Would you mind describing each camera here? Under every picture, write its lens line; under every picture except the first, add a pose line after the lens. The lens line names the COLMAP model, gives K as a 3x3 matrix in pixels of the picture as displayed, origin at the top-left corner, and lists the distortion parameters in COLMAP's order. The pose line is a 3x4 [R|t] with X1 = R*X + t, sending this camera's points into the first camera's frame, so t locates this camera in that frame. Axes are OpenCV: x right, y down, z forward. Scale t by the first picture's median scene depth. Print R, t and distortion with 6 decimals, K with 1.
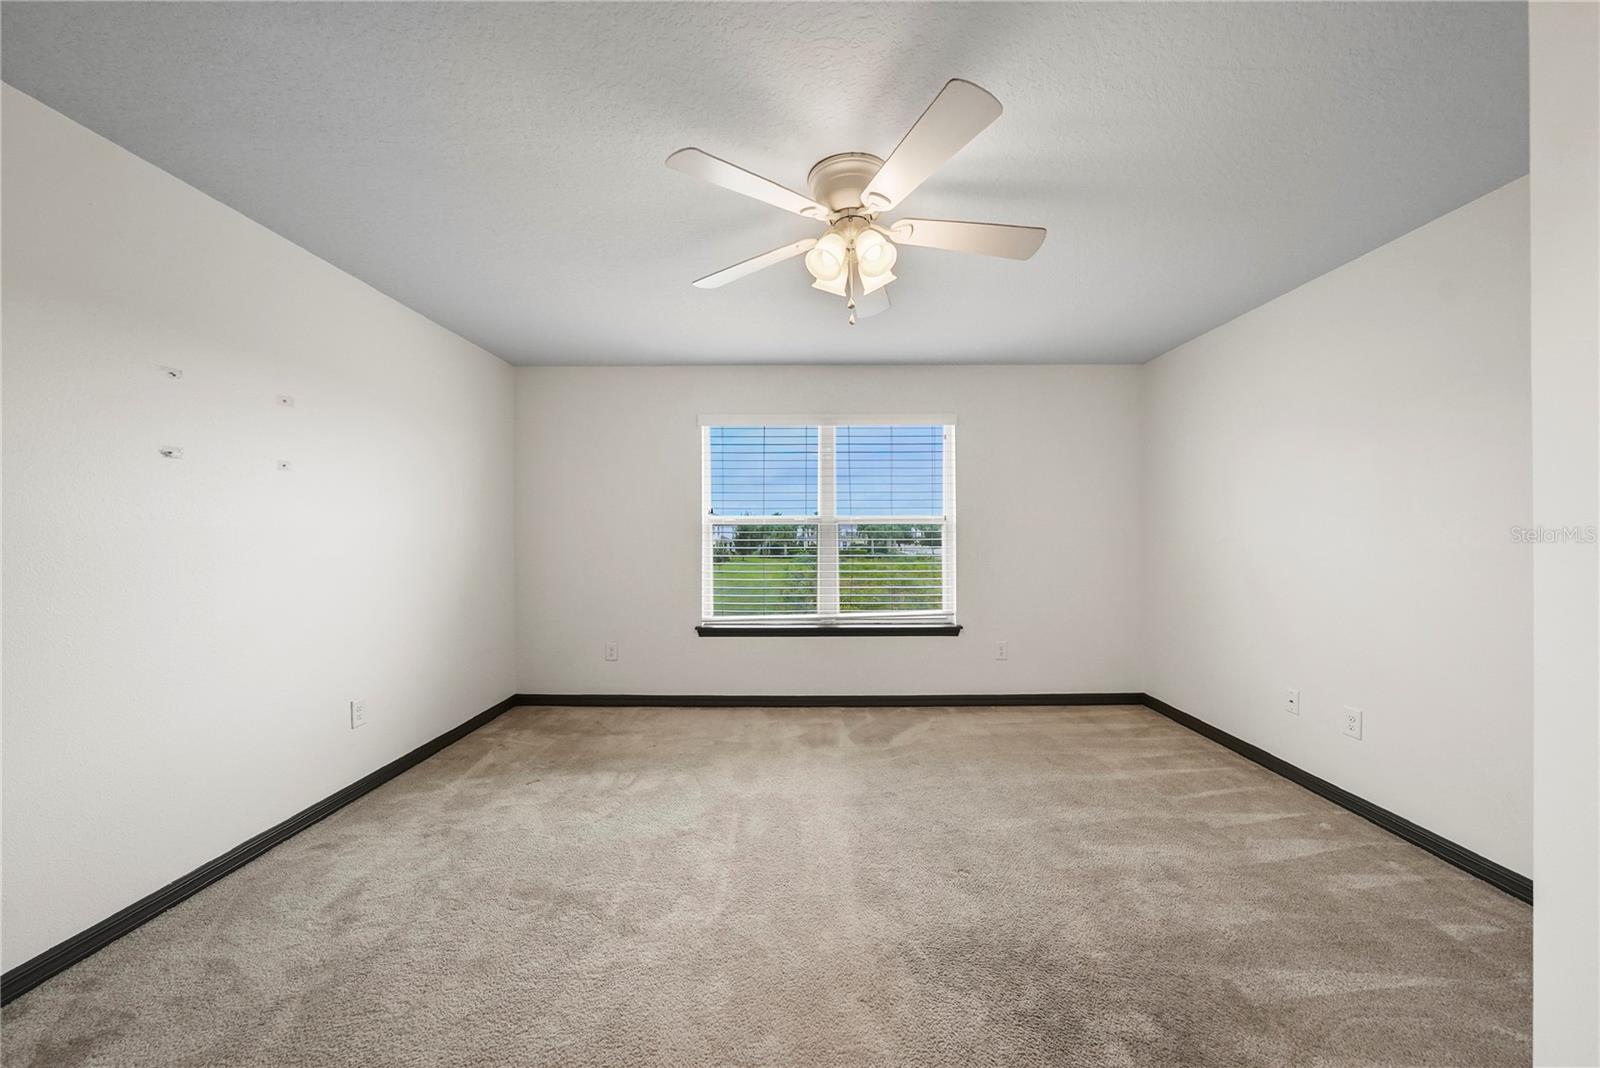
lens RADIAL K [[565.0, 0, 797.9], [0, 565.0, 527.2], [0, 0, 1]] dist [-0.027008, 0.005391]
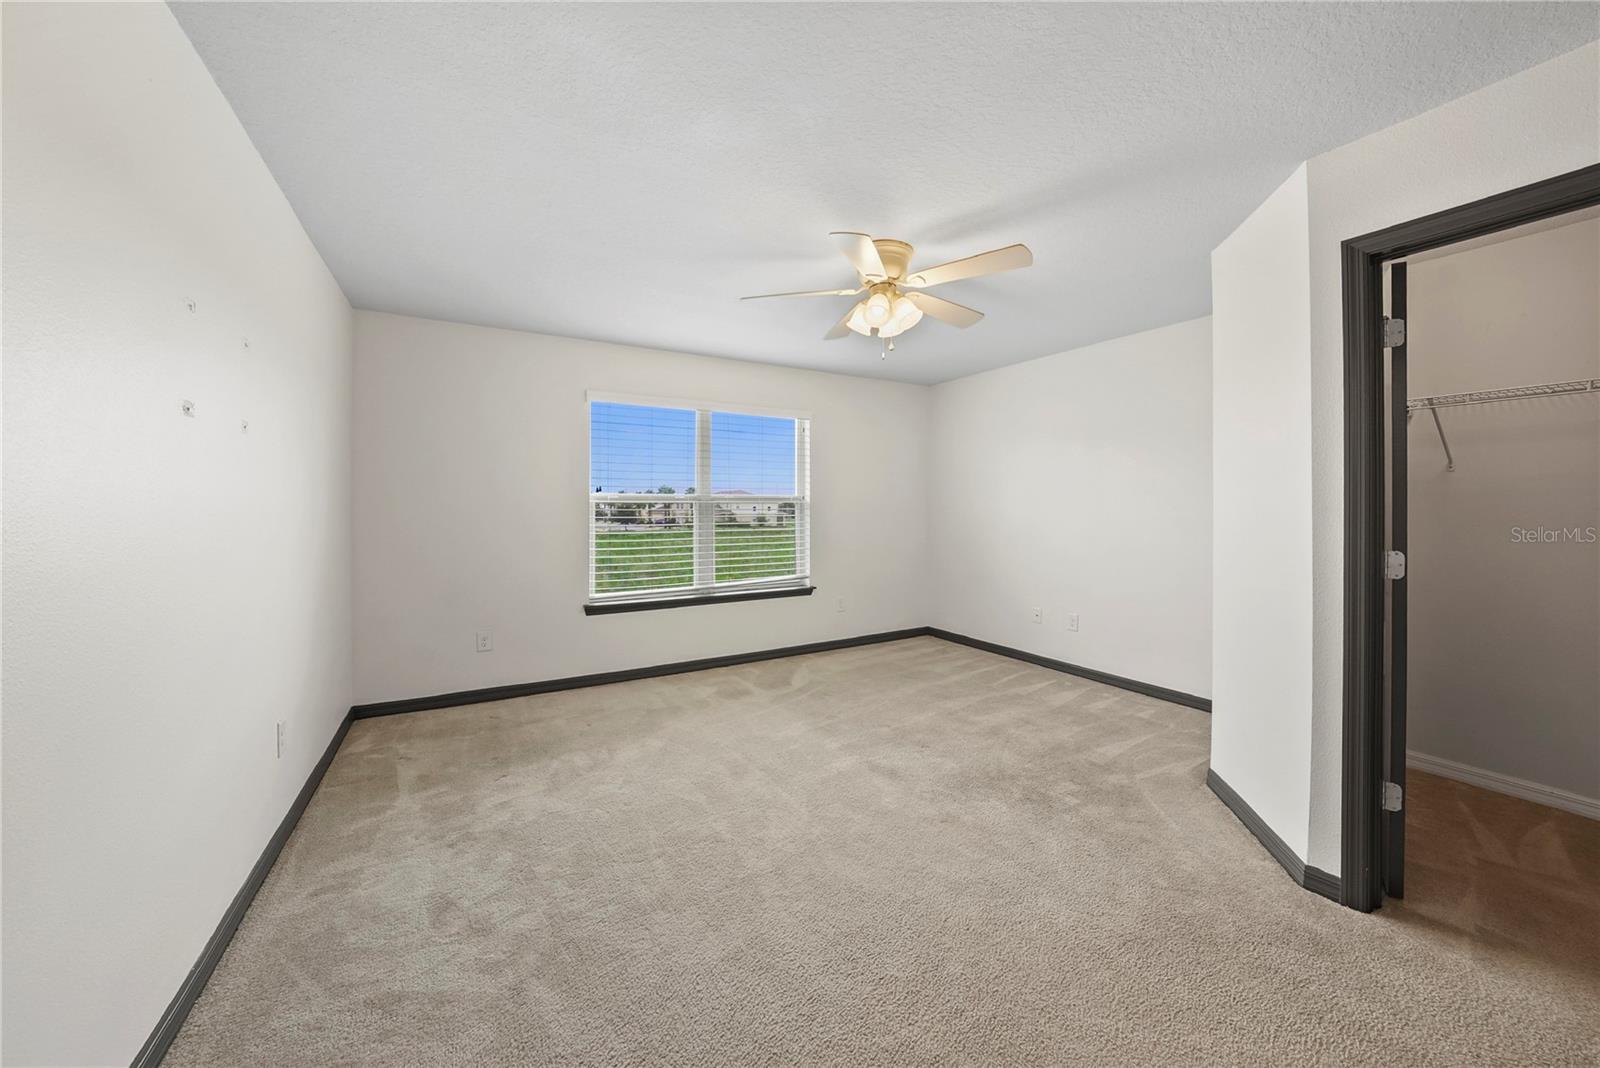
lens RADIAL K [[565.3, 0, 803.8], [0, 565.3, 501.2], [0, 0, 1]] dist [-0.020415, 0.000096]
pose [[0.862647, 0.006469, 0.505766, -0.425650], [-0.004956, 0.999978, -0.004338, -0.005190], [-0.505783, 0.001235, 0.862660, -0.054396]]
